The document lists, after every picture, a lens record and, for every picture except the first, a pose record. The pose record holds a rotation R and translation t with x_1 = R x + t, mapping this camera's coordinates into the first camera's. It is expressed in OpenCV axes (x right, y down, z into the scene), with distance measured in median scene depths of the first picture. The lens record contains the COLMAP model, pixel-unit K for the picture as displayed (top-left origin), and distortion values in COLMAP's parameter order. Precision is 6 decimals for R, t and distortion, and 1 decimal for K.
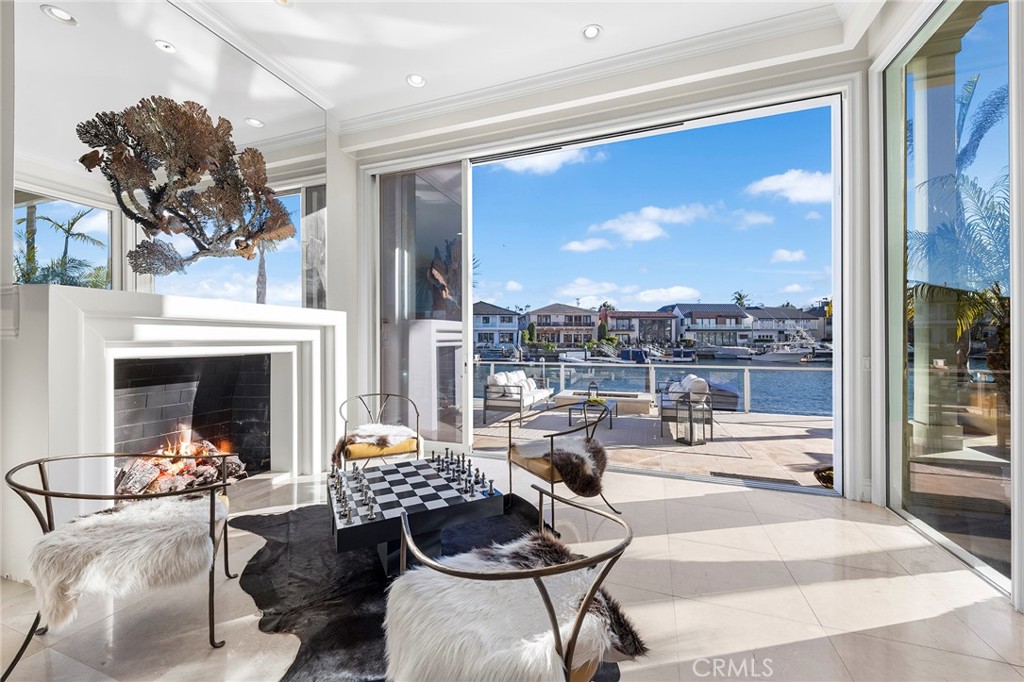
lens RADIAL K [[381.7, 0, 513.9], [0, 381.7, 338.2], [0, 0, 1]] dist [0.003198, -0.000372]
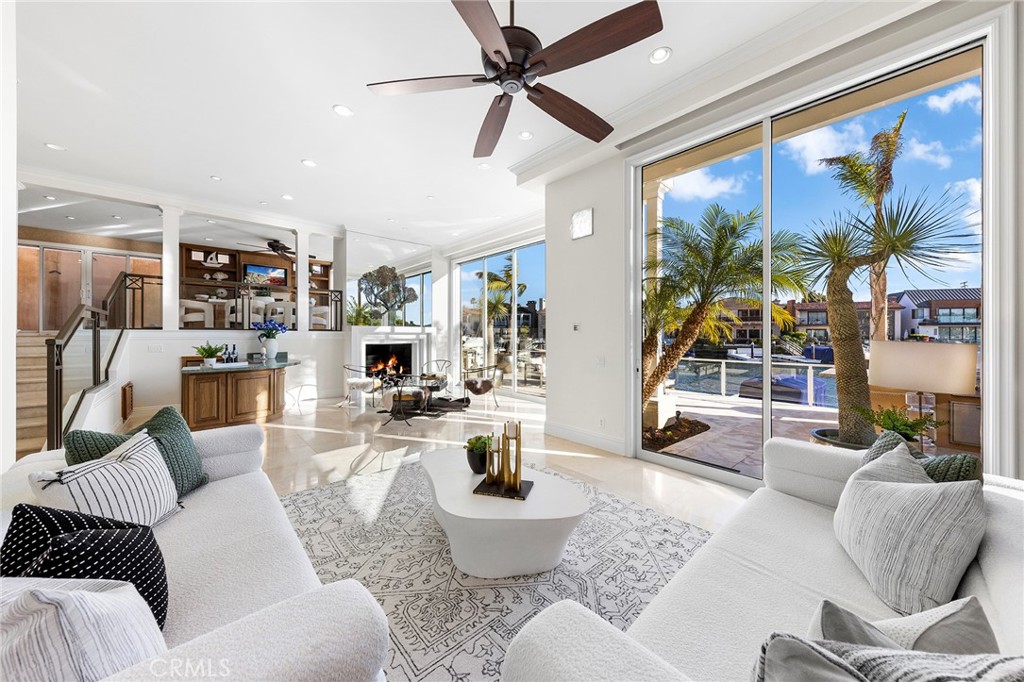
lens RADIAL K [[356.0, 0, 518.7], [0, 356.0, 335.5], [0, 0, 1]] dist [0.003695, -0.001603]
pose [[0.887754, 0.008715, -0.460236, 0.798386], [-0.004336, 0.999935, 0.010571, -0.029740], [0.460298, -0.007389, 0.887734, -0.572397]]
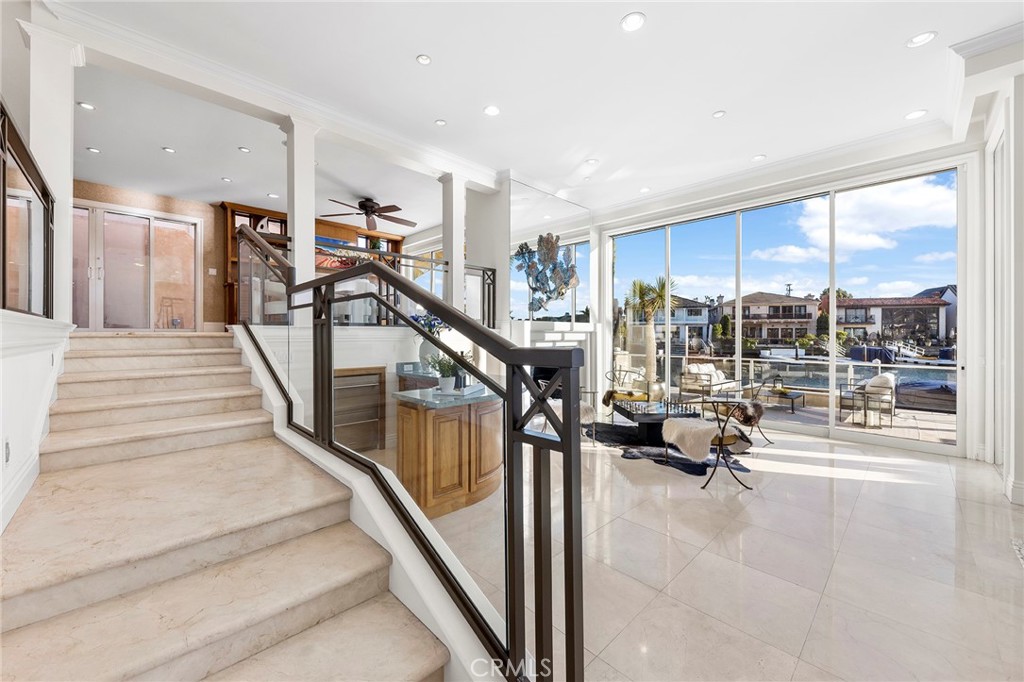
lens RADIAL K [[397.3, 0, 518.3], [0, 397.3, 333.6], [0, 0, 1]] dist [0.003002, -0.002280]
pose [[0.906961, 0.005422, -0.421180, -0.006825], [-0.003263, 0.999978, 0.005848, -0.020534], [0.421202, -0.003929, 0.906958, -0.586184]]
